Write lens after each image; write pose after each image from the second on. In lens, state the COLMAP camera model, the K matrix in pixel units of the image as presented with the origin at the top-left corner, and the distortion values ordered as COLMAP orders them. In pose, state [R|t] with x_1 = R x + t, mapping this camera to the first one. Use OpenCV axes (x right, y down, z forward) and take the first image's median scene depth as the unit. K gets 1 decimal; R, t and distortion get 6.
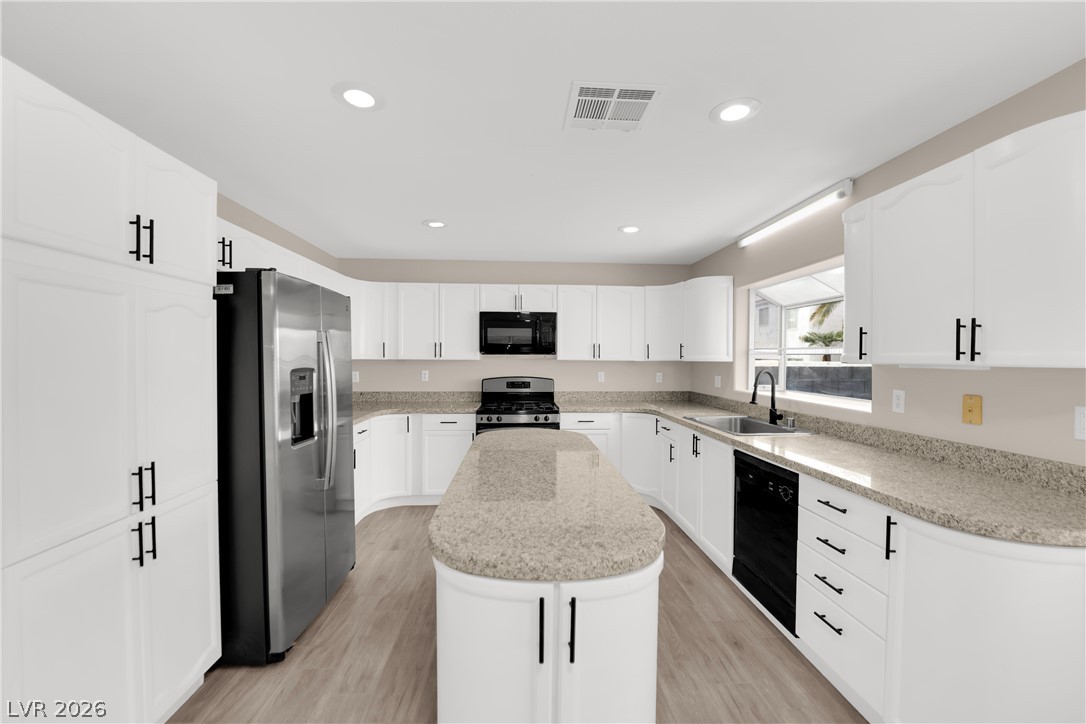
lens RADIAL K [[437.8, 0, 542.7], [0, 437.8, 360.9], [0, 0, 1]] dist [-0.009757, -0.004866]
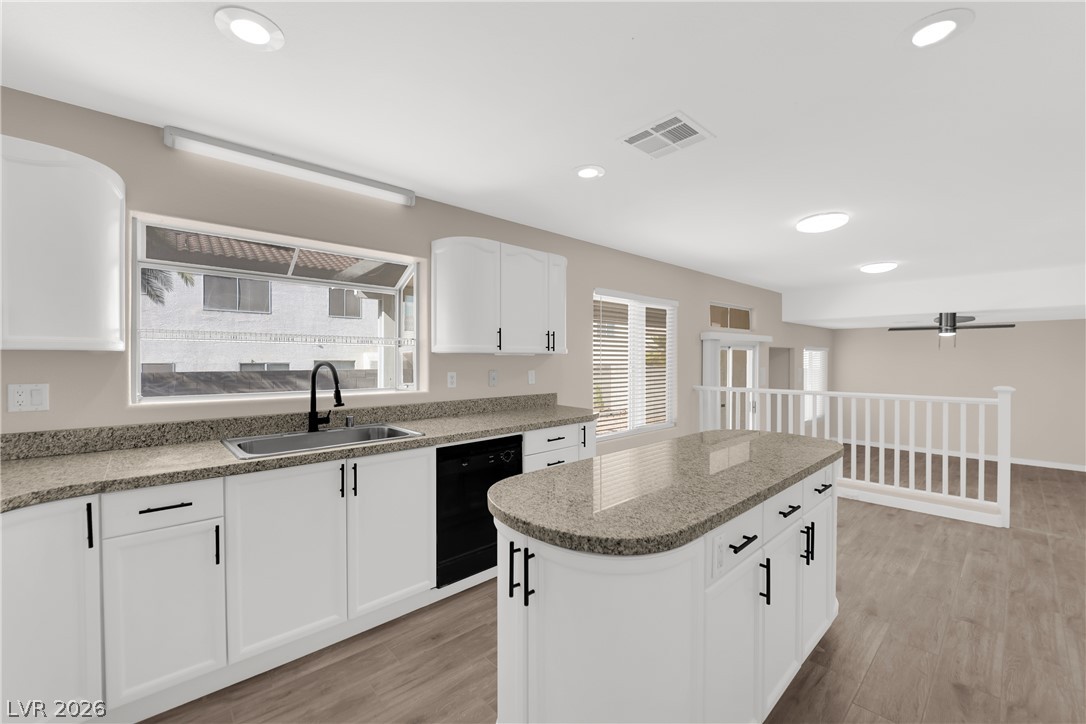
lens RADIAL K [[437.8, 0, 542.7], [0, 437.8, 360.9], [0, 0, 1]] dist [-0.009757, -0.004866]
pose [[-0.621327, -0.008265, 0.783508, -0.457721], [0.006158, 0.999862, 0.015431, 0.011338], [-0.783528, 0.014413, -0.621190, 1.591033]]
